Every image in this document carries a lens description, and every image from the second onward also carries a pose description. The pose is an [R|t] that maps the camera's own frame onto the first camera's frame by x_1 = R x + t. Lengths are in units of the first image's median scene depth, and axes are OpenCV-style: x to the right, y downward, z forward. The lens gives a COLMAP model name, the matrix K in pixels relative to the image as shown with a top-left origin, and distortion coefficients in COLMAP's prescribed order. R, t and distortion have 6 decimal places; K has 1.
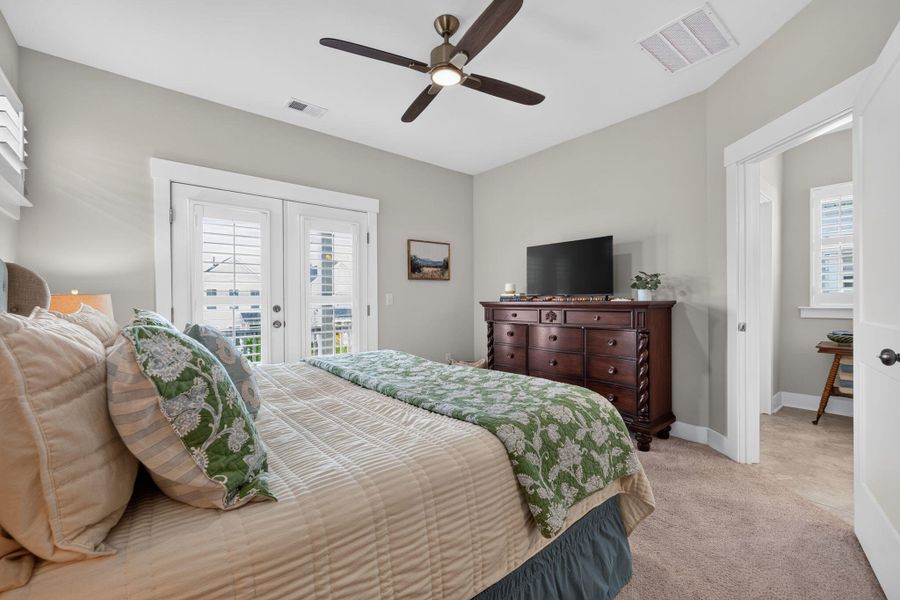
lens RADIAL K [[370.9, 0, 450.2], [0, 370.9, 299.1], [0, 0, 1]] dist [-0.005065, 0.000430]
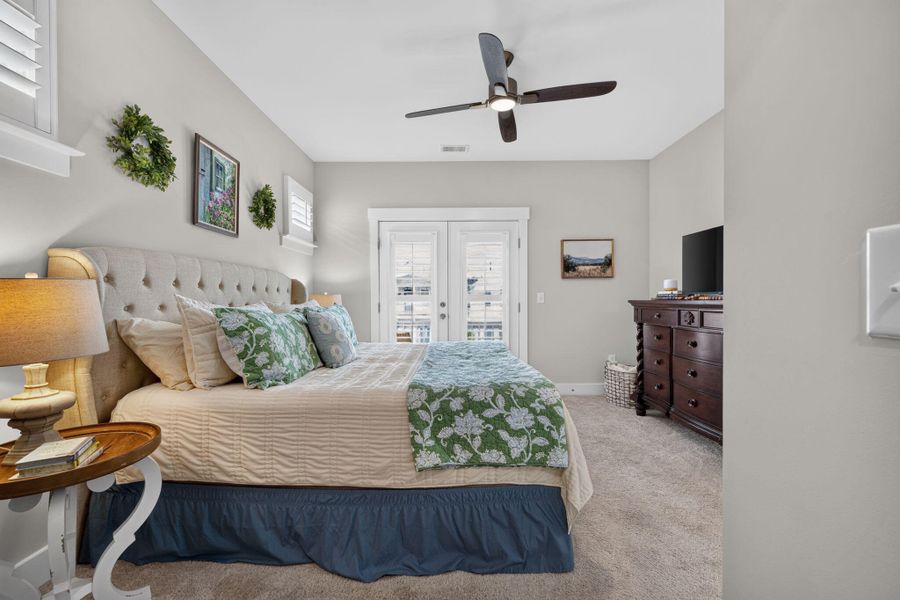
lens RADIAL K [[370.9, 0, 453.3], [0, 370.9, 298.6], [0, 0, 1]] dist [-0.005065, 0.000430]
pose [[0.764630, 0.001677, -0.644468, 0.602796], [-0.000312, 0.999997, 0.002232, 0.001535], [0.644470, -0.001505, 0.764628, 0.020156]]
